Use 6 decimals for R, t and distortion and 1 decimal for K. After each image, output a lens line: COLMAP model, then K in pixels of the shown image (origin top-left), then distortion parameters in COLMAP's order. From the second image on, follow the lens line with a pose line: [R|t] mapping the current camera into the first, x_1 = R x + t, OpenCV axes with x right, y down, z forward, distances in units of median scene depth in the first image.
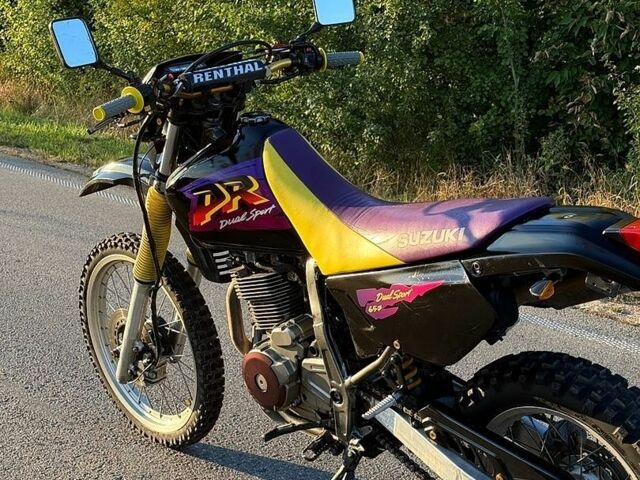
lens RADIAL K [[1129.5, 0, 307.1], [0, 1129.5, 240.7], [0, 0, 1]] dist [-0.062503, 0.262373]
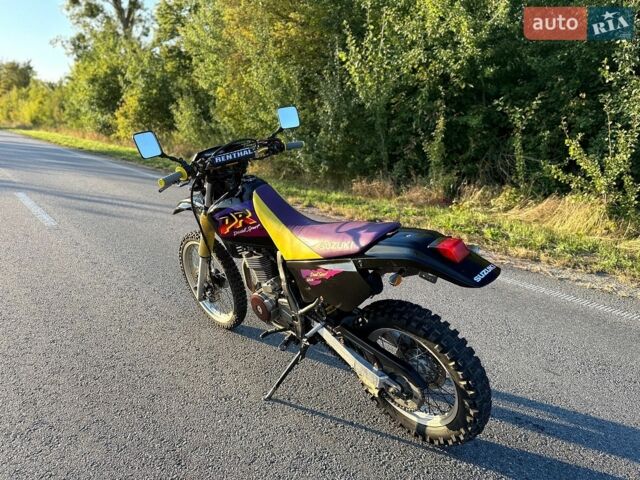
lens RADIAL K [[441.1, 0, 320.0], [0, 441.1, 240.0], [0, 0, 1]] dist [0.003587, -0.002145]
pose [[0.998675, -0.037624, 0.035101, 0.047705], [0.034673, 0.996096, 0.081182, -0.062025], [-0.038018, -0.079858, 0.996081, 0.224309]]
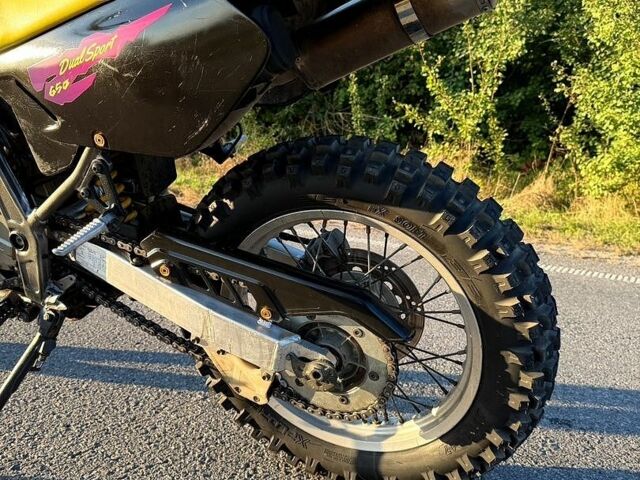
lens RADIAL K [[592.5, 0, 320.0], [0, 592.5, 240.0], [0, 0, 1]] dist [0.249081, -0.559094]
pose [[0.903279, -0.092308, 0.419007, 0.036538], [0.069293, 0.995148, 0.069854, 0.120644], [-0.423422, -0.034063, 0.905292, 0.547586]]
